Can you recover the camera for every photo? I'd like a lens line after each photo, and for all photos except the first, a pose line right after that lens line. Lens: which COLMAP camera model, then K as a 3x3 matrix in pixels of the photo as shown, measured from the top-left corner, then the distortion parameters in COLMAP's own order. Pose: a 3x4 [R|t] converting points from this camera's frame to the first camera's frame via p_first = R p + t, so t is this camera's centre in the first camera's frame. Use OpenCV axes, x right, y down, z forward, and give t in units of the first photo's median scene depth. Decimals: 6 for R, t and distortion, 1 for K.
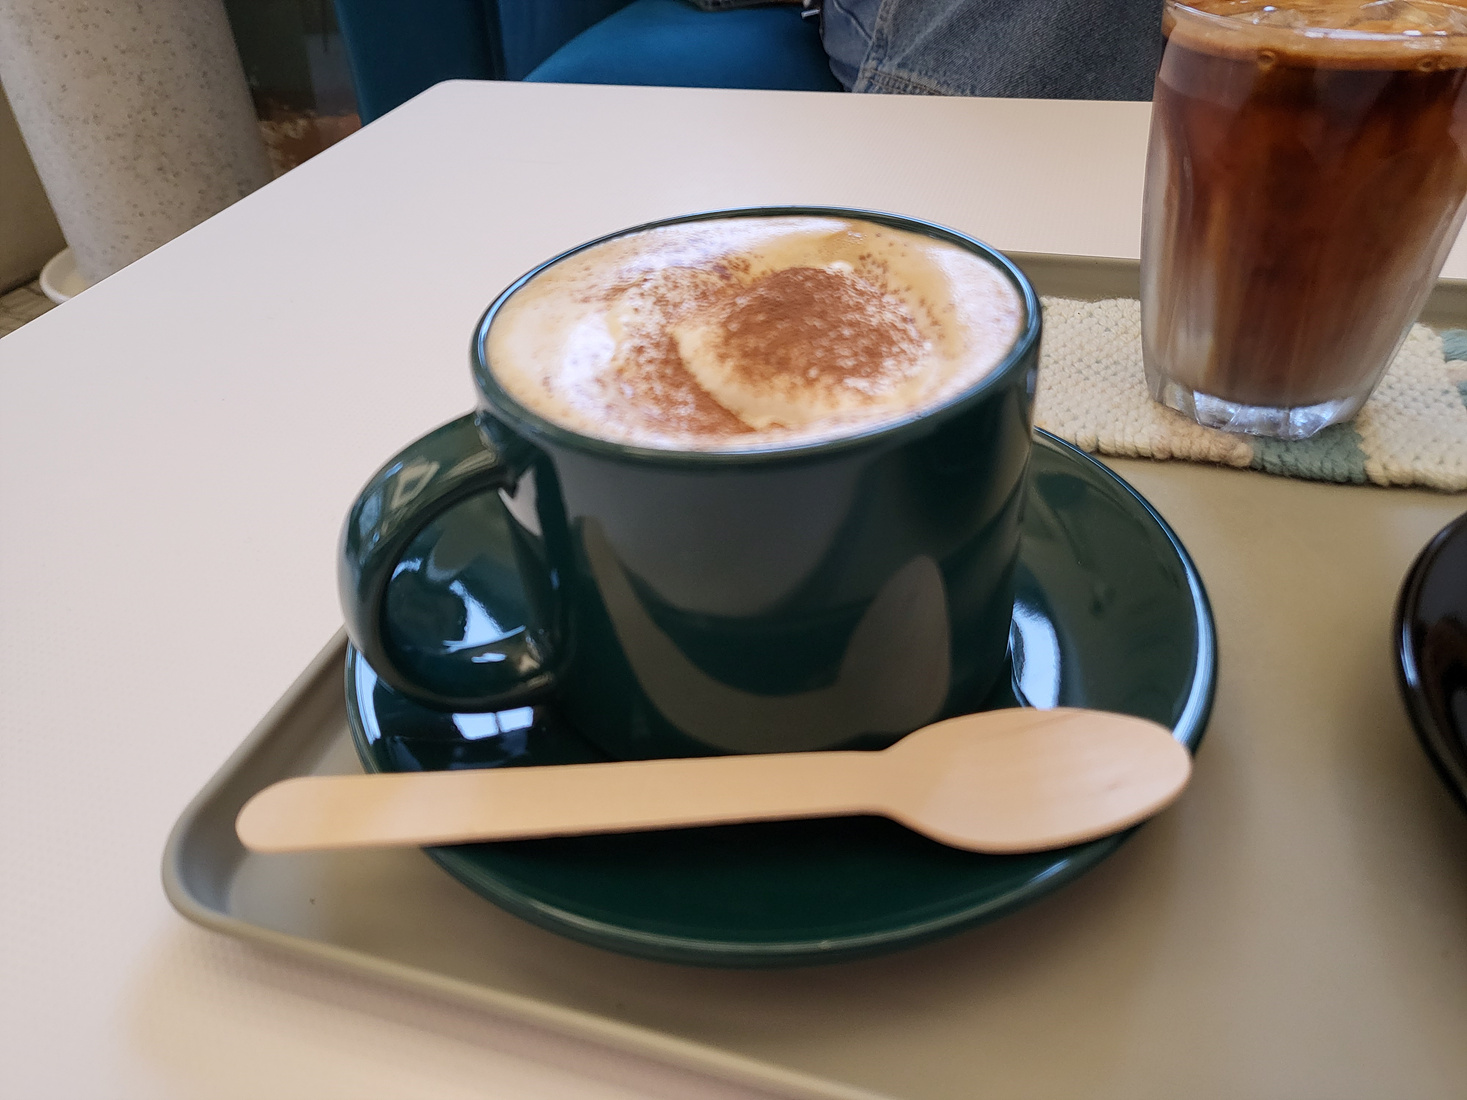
lens RADIAL K [[1192.5, 0, 739.5], [0, 1192.5, 551.2], [0, 0, 1]] dist [-0.002369, 0.084261]
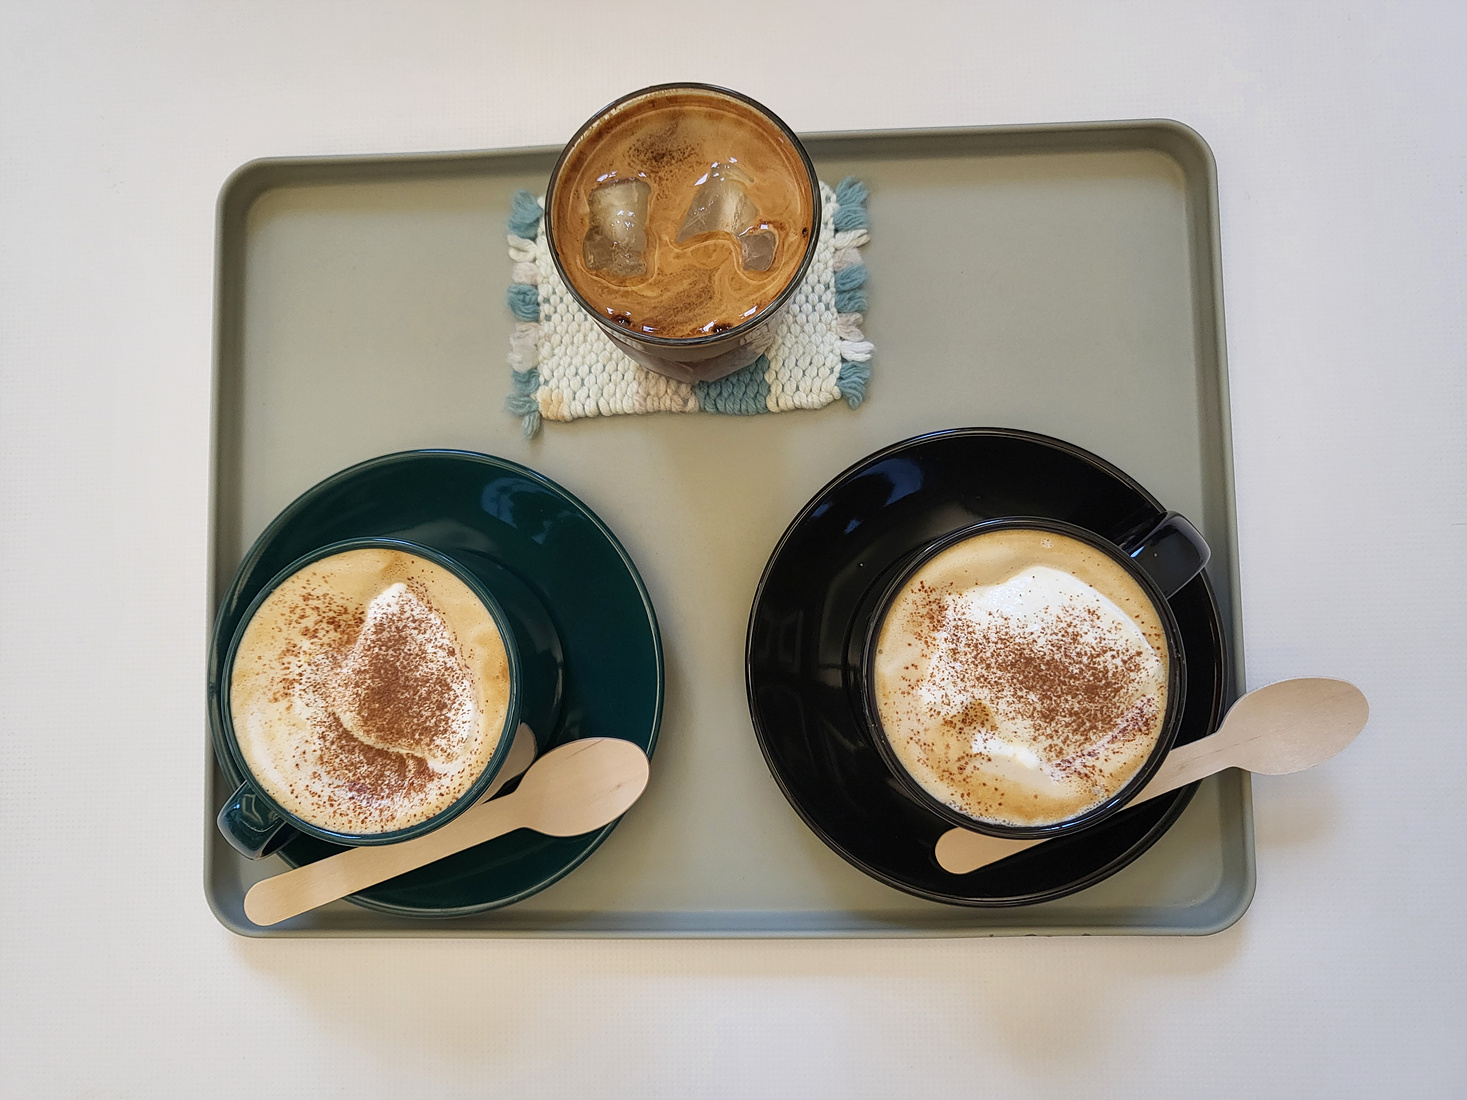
lens RADIAL K [[1205.0, 0, 733.5], [0, 1205.0, 550.0], [0, 0, 1]] dist [0.014914, 0.004737]
pose [[0.955265, -0.295645, 0.007894, 0.567446], [0.178609, 0.597970, 0.781365, -1.602379], [-0.235727, -0.745000, 0.624025, -0.127307]]
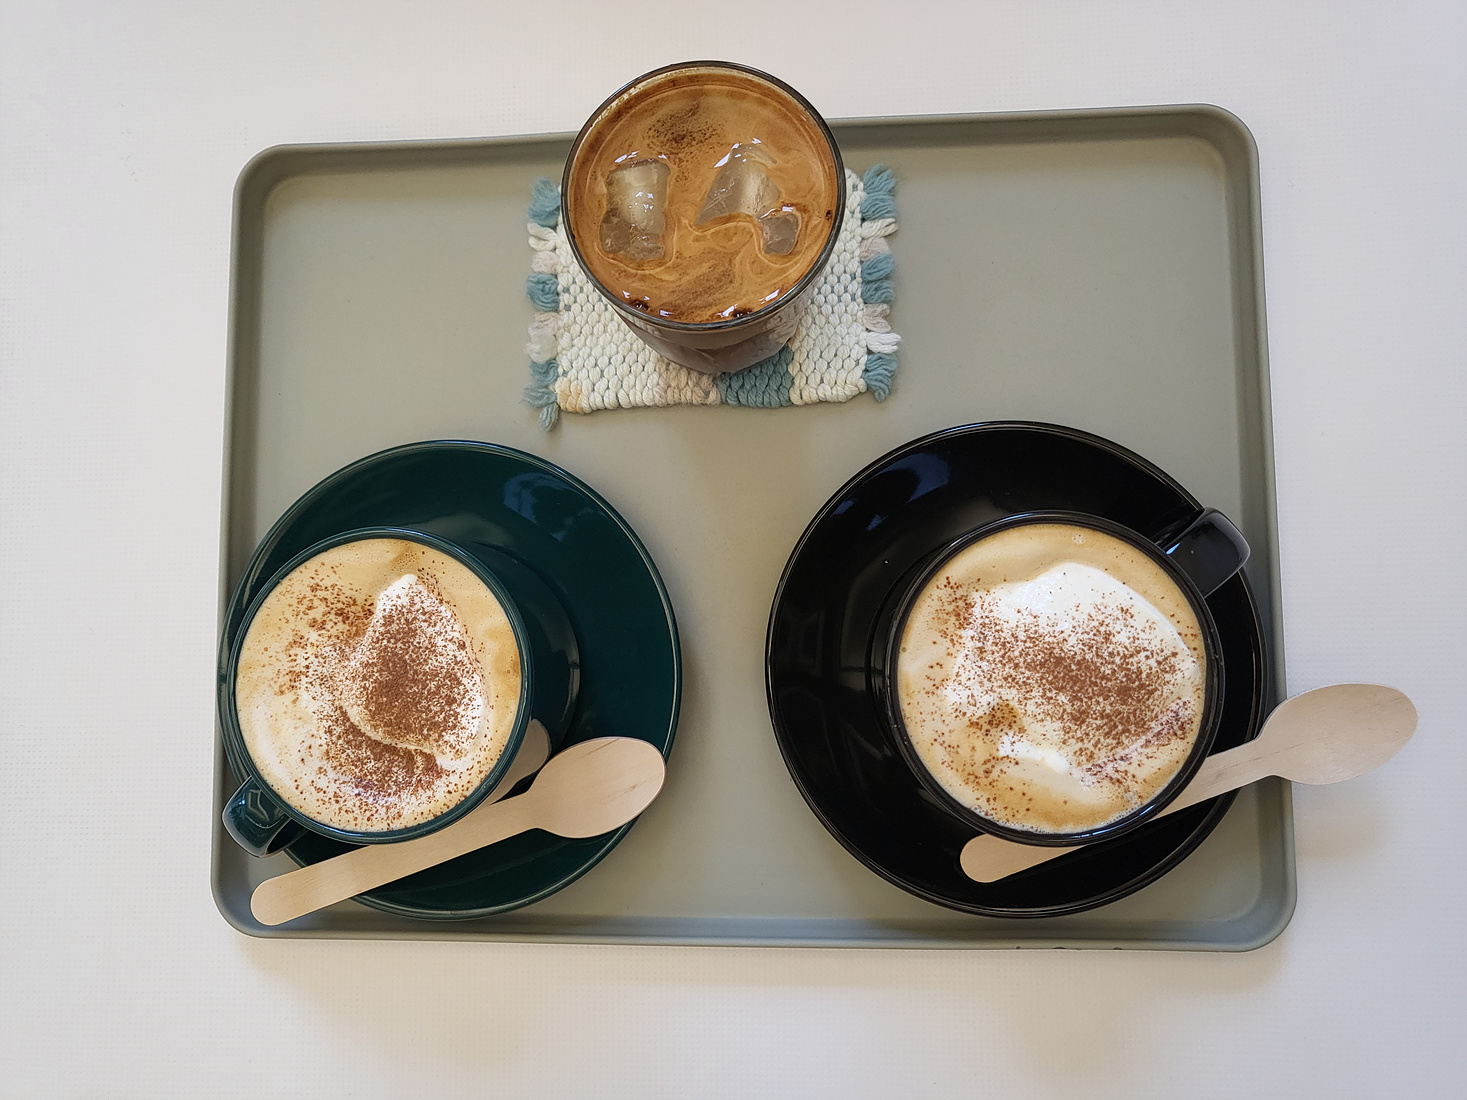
lens RADIAL K [[1192.5, 0, 739.5], [0, 1192.5, 551.2], [0, 0, 1]] dist [-0.002369, 0.084261]
pose [[0.957744, -0.287422, -0.010710, 0.578533], [0.190722, 0.606767, 0.771660, -1.522345], [-0.215294, -0.741095, 0.635945, -0.104610]]
